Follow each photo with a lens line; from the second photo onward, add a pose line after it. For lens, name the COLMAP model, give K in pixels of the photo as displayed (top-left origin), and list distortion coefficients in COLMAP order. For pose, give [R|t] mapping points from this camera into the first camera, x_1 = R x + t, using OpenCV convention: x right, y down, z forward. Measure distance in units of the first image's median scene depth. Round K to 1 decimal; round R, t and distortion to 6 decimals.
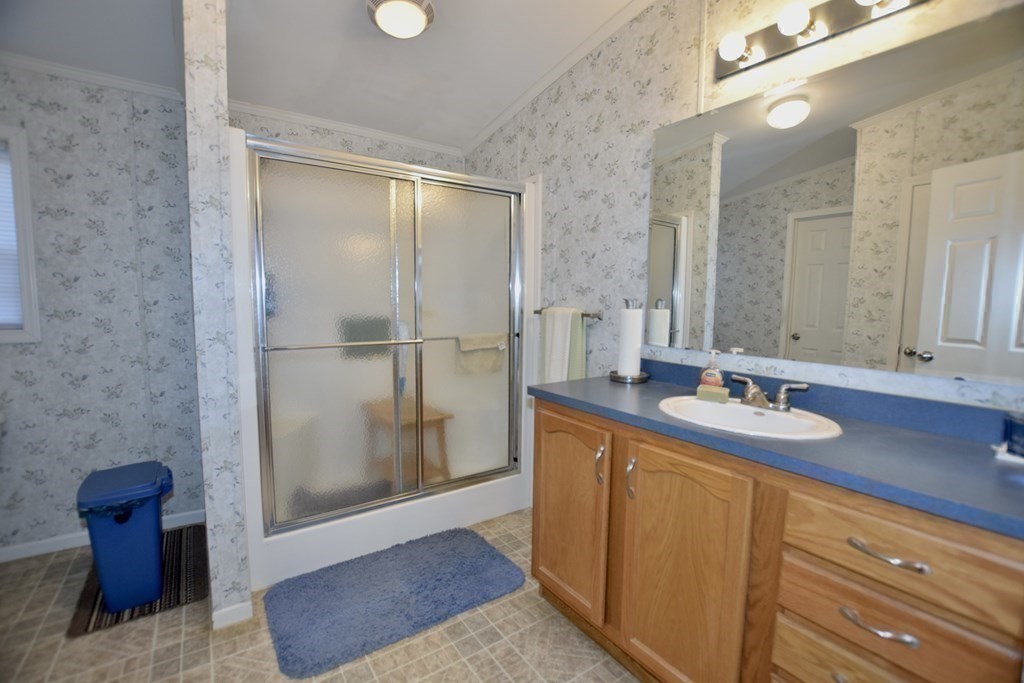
lens RADIAL K [[449.9, 0, 514.7], [0, 449.9, 343.1], [0, 0, 1]] dist [-0.030772, 0.002137]
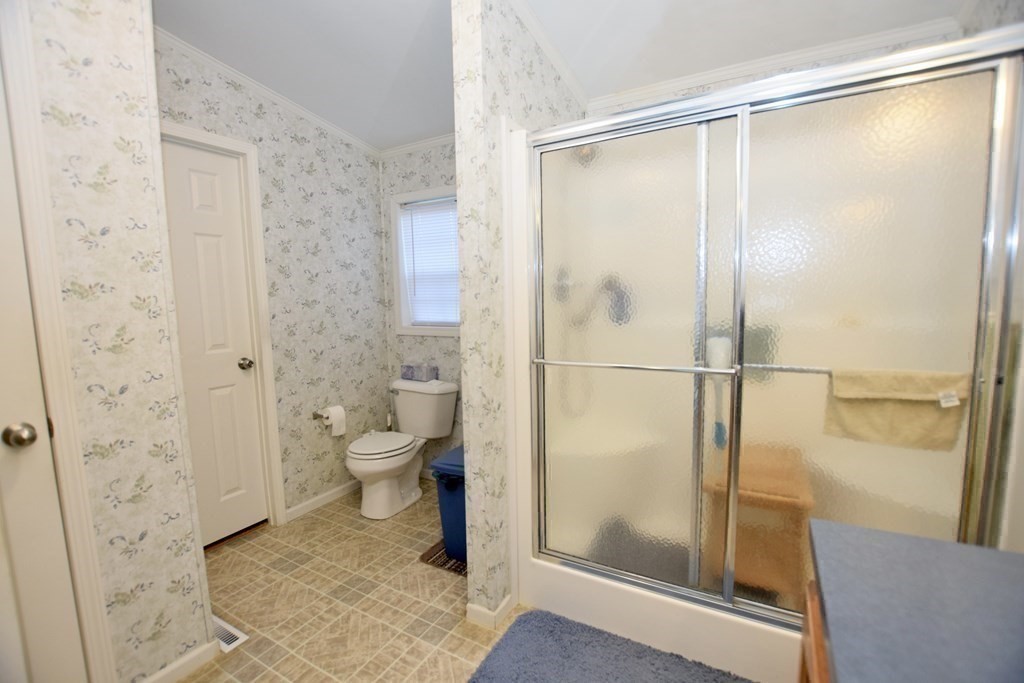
lens RADIAL K [[449.9, 0, 510.9], [0, 449.9, 347.3], [0, 0, 1]] dist [-0.030772, 0.002137]
pose [[0.430241, 0.075963, -0.899512, 0.257427], [-0.060225, 0.996648, 0.055360, -0.065373], [0.900703, 0.030355, 0.433374, 0.545325]]
